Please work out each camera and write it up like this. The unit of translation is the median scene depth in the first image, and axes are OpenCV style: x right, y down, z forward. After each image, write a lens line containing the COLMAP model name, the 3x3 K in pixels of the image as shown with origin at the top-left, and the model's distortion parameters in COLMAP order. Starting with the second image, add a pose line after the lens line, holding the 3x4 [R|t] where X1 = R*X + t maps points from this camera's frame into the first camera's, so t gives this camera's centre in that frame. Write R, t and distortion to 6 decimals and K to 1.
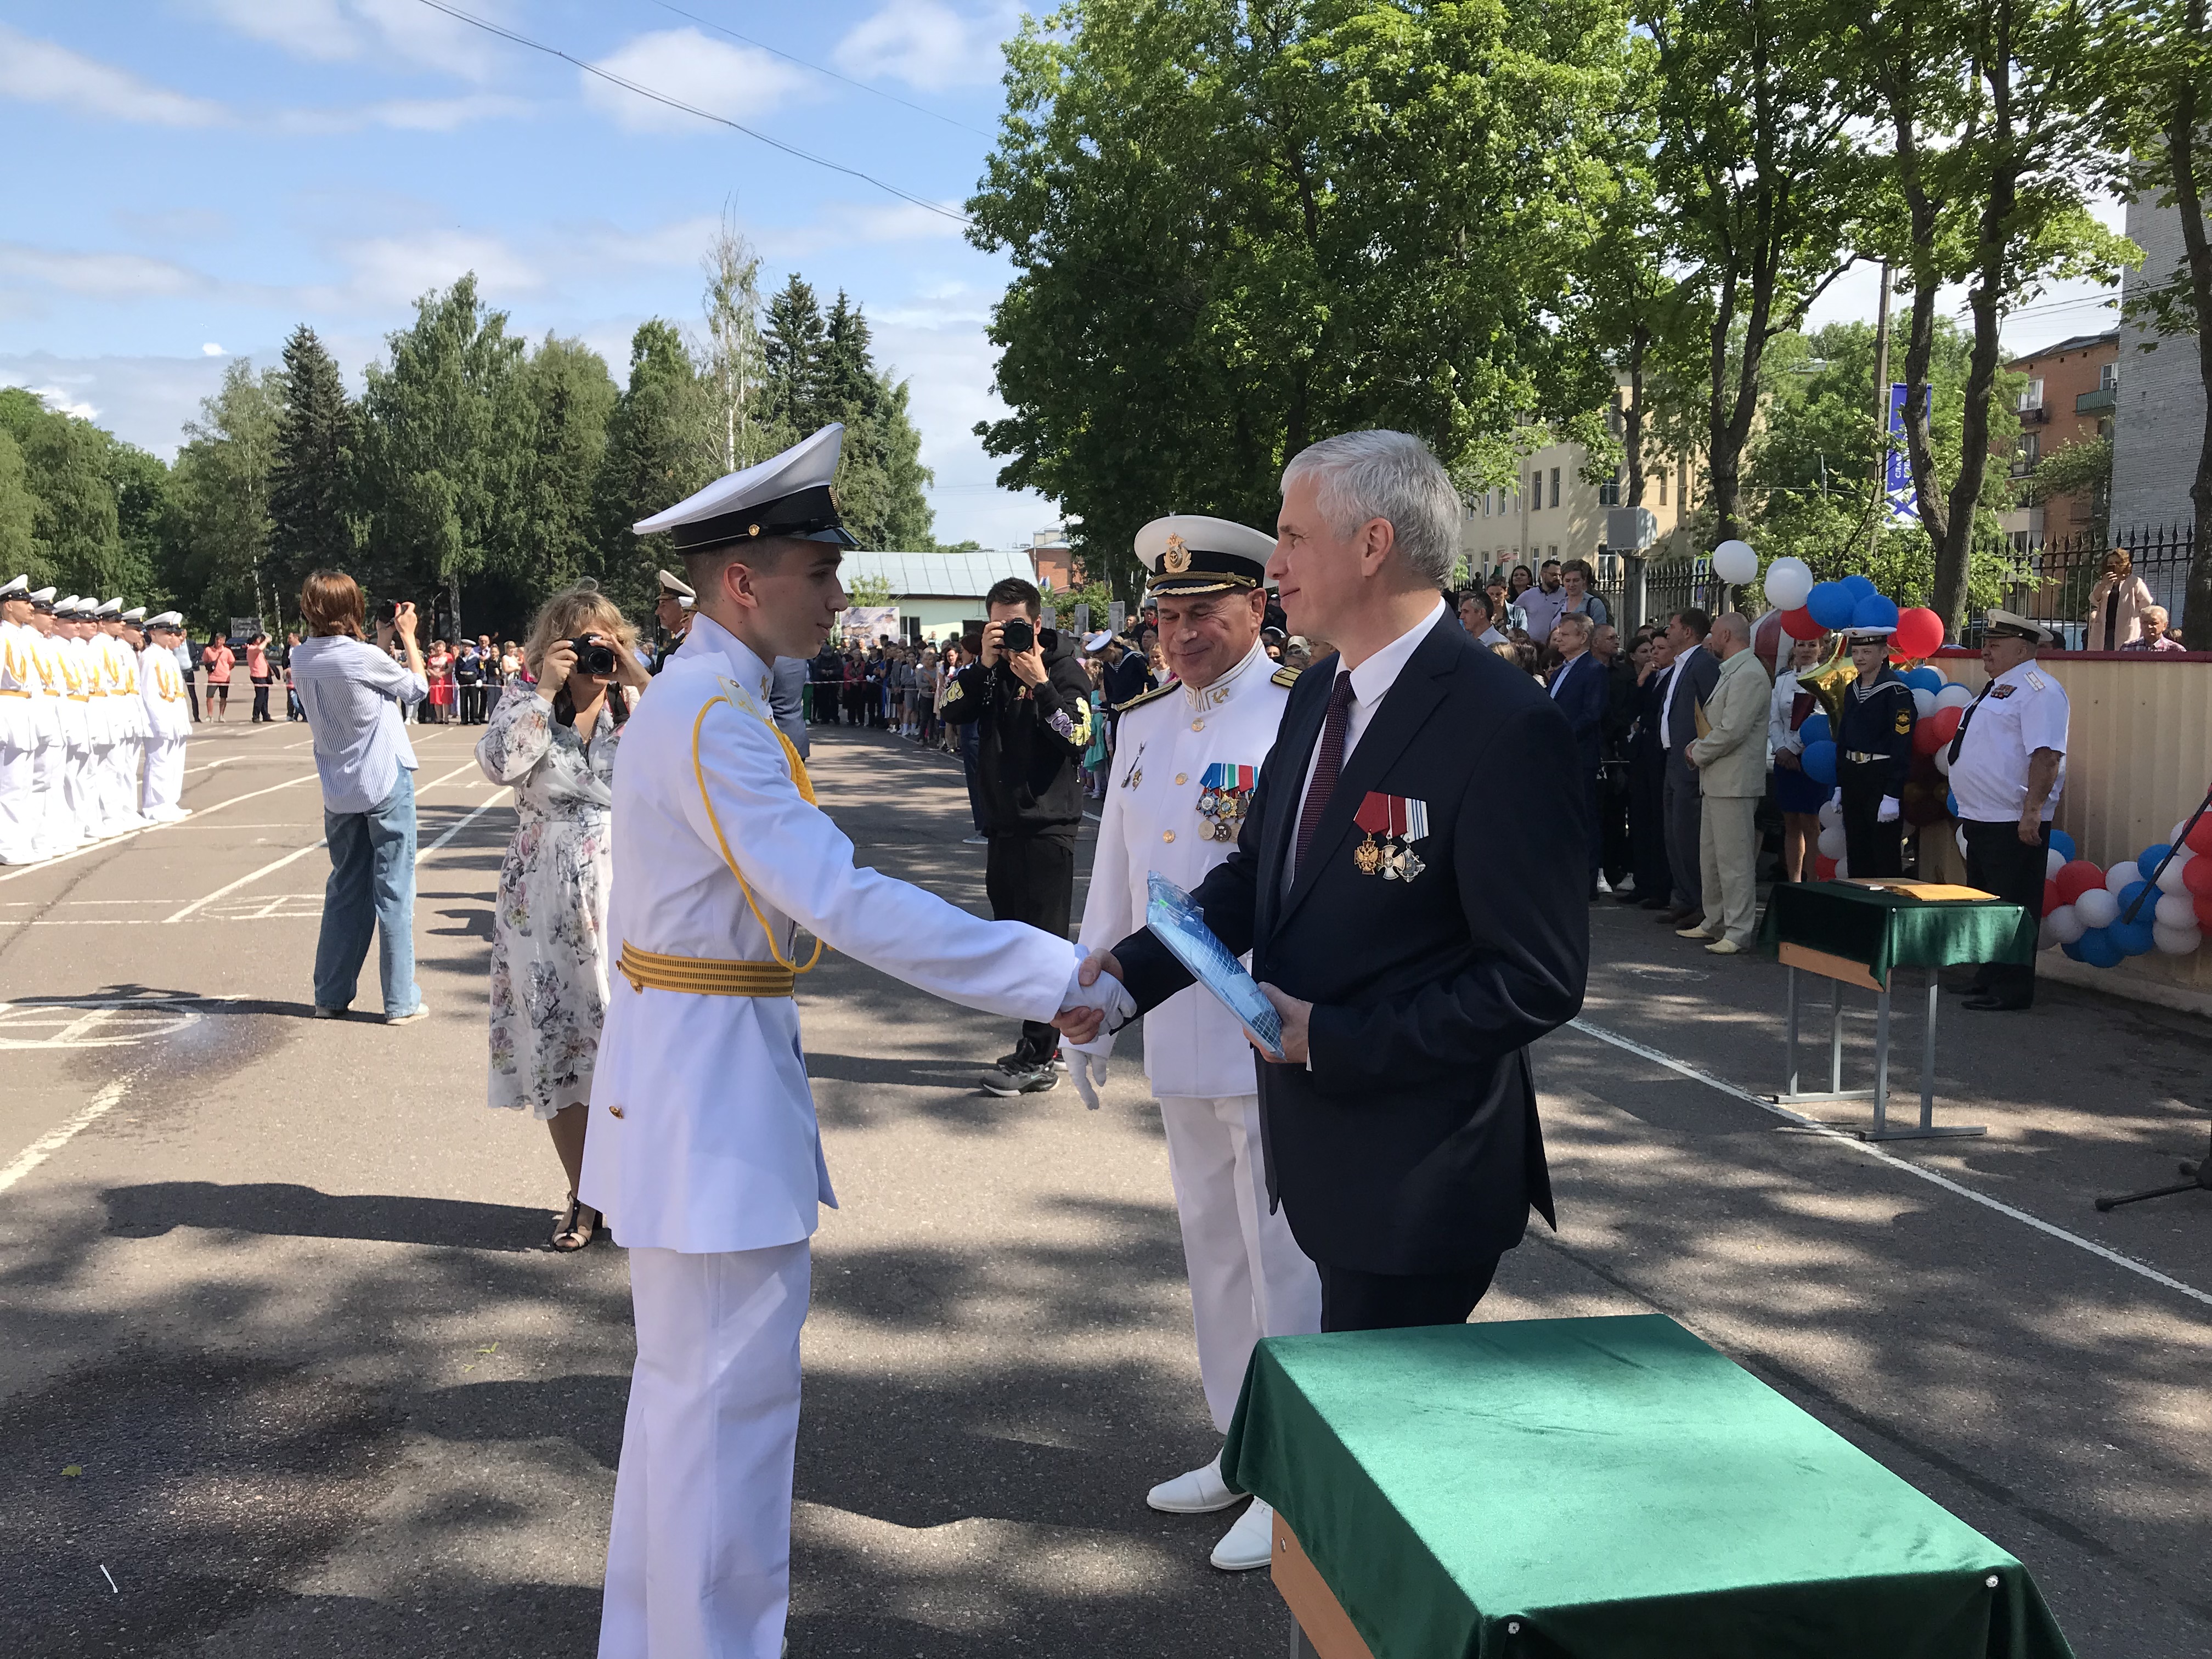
lens RADIAL K [[1809.1, 0, 1106.0], [0, 1809.1, 829.5], [0, 0, 1]] dist [-0.011929, -0.004425]
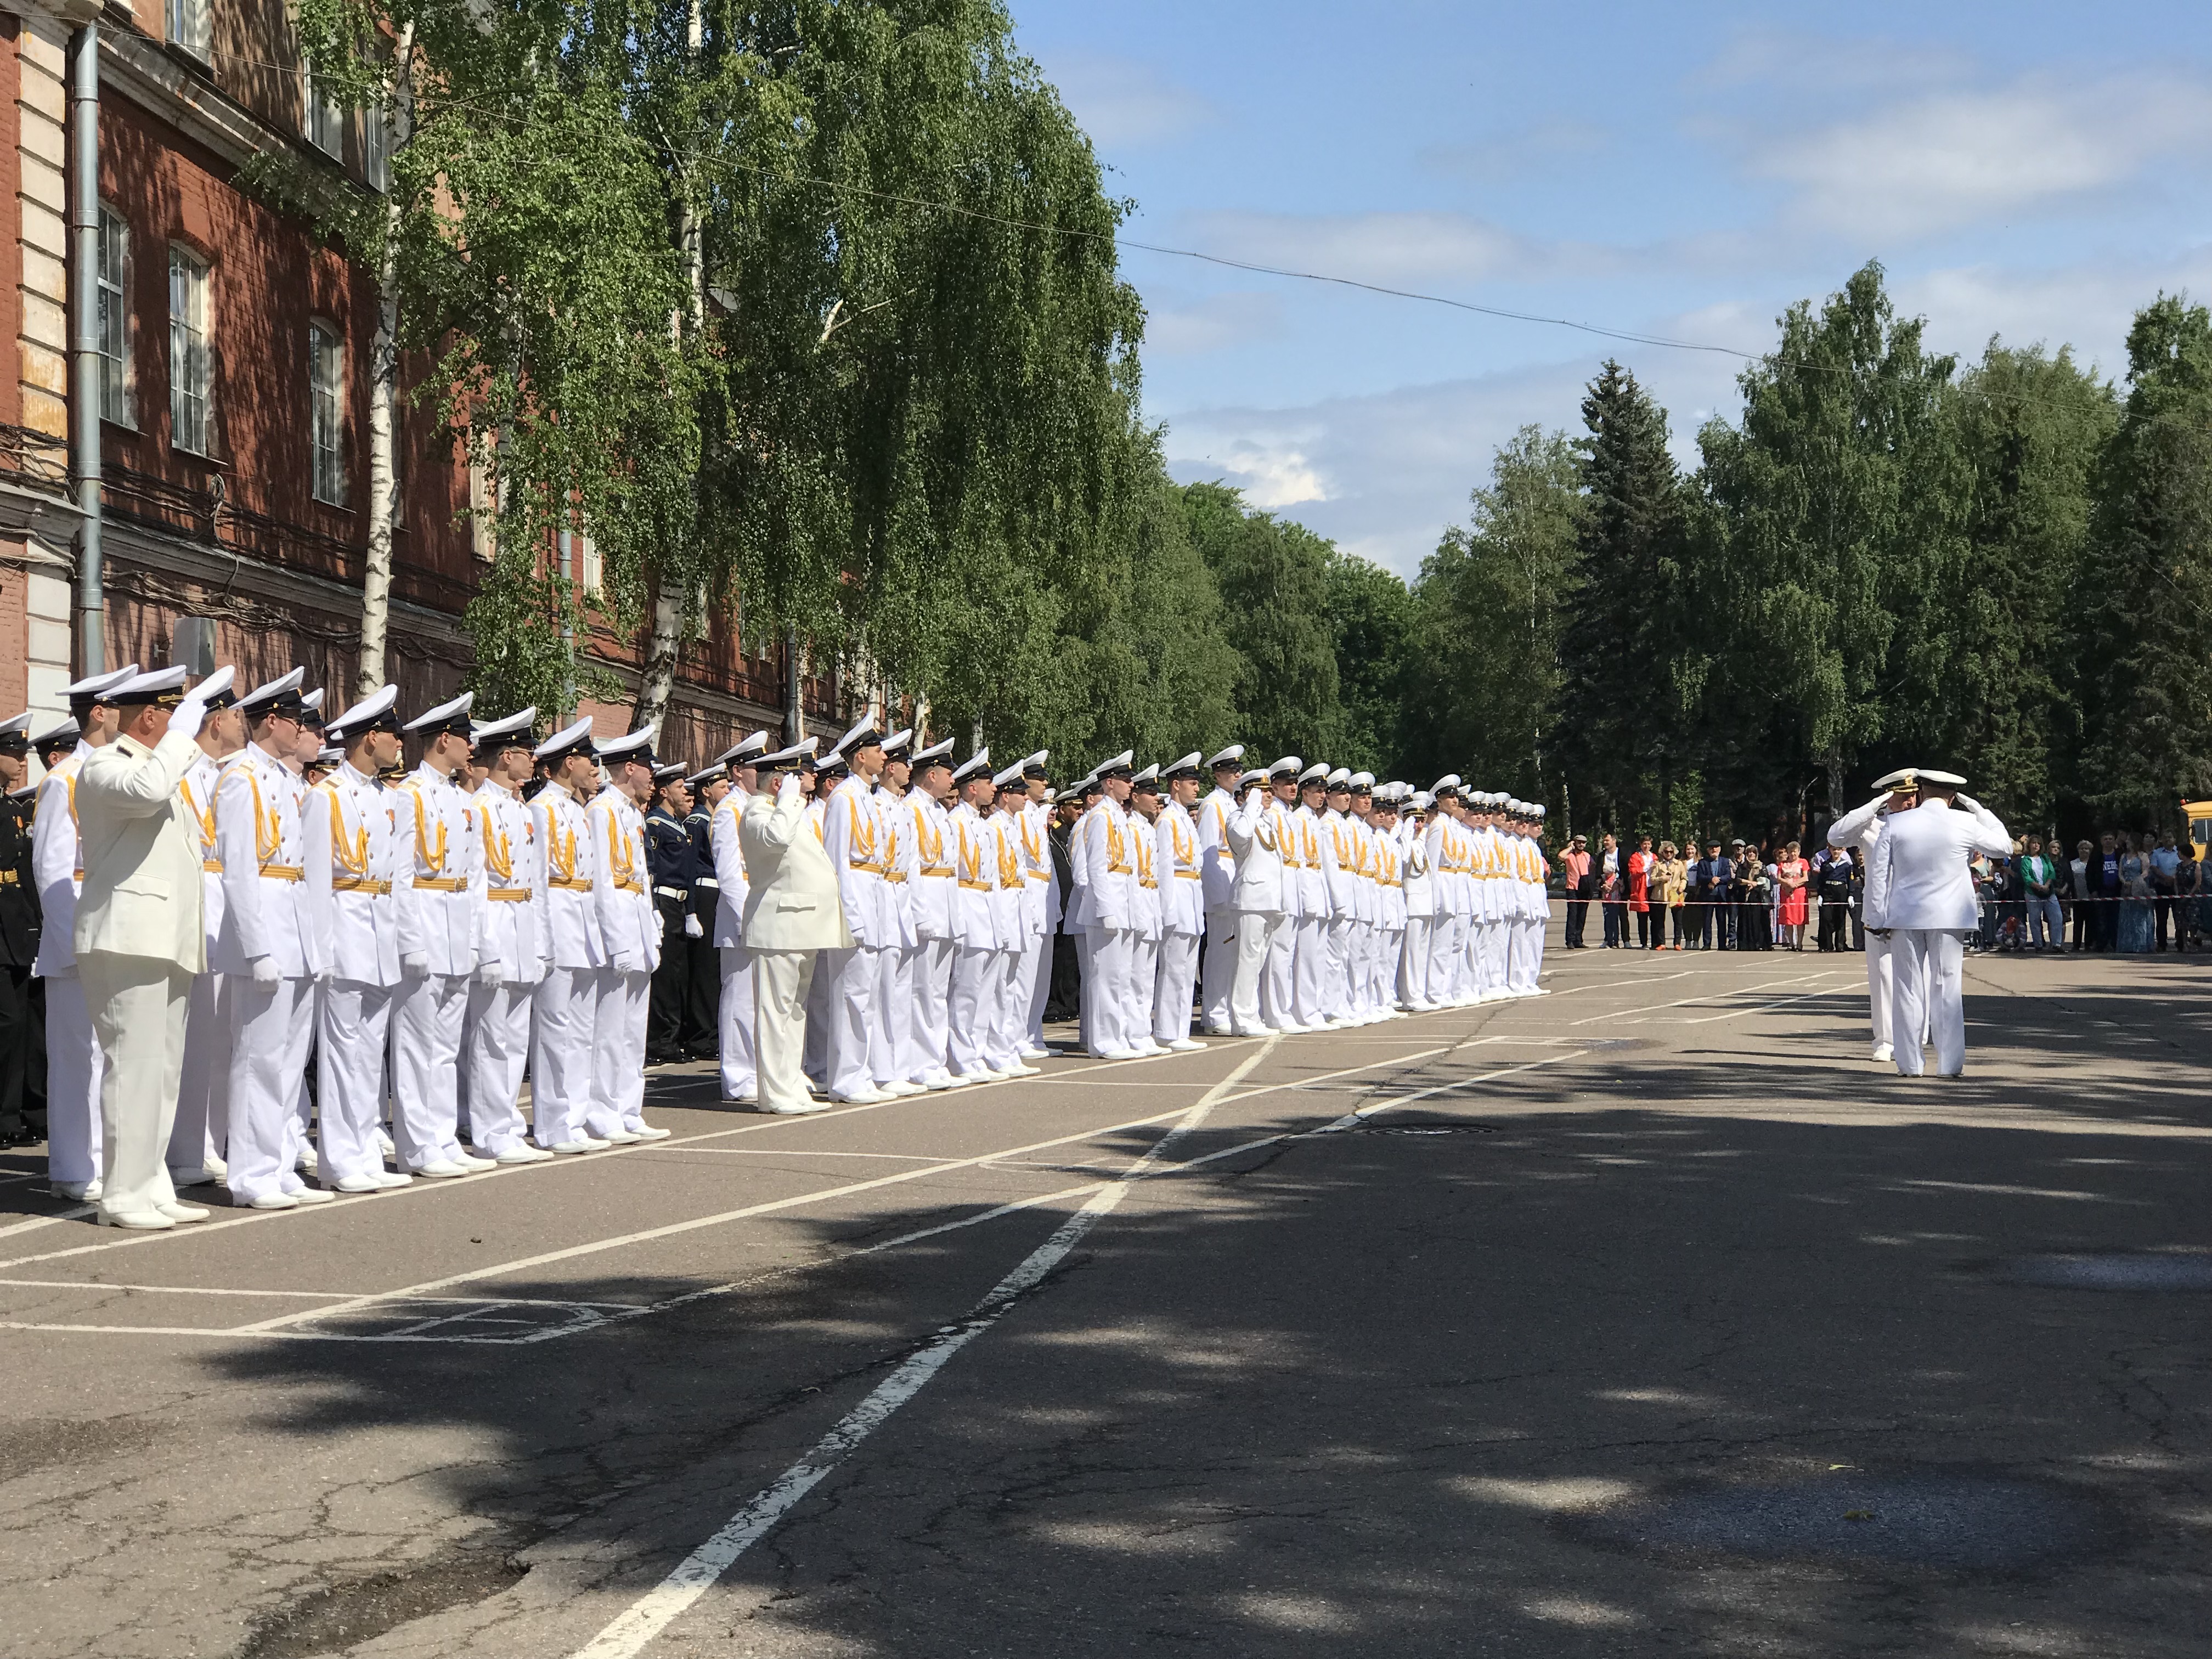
lens RADIAL K [[3637.1, 0, 1109.5], [0, 3637.1, 832.3], [0, 0, 1]] dist [0.013168, 0.096320]
pose [[0.854230, -0.018831, -0.519553, 0.068165], [-0.039823, 0.994038, -0.101504, 0.022261], [0.518367, 0.107398, 0.848387, -0.168405]]
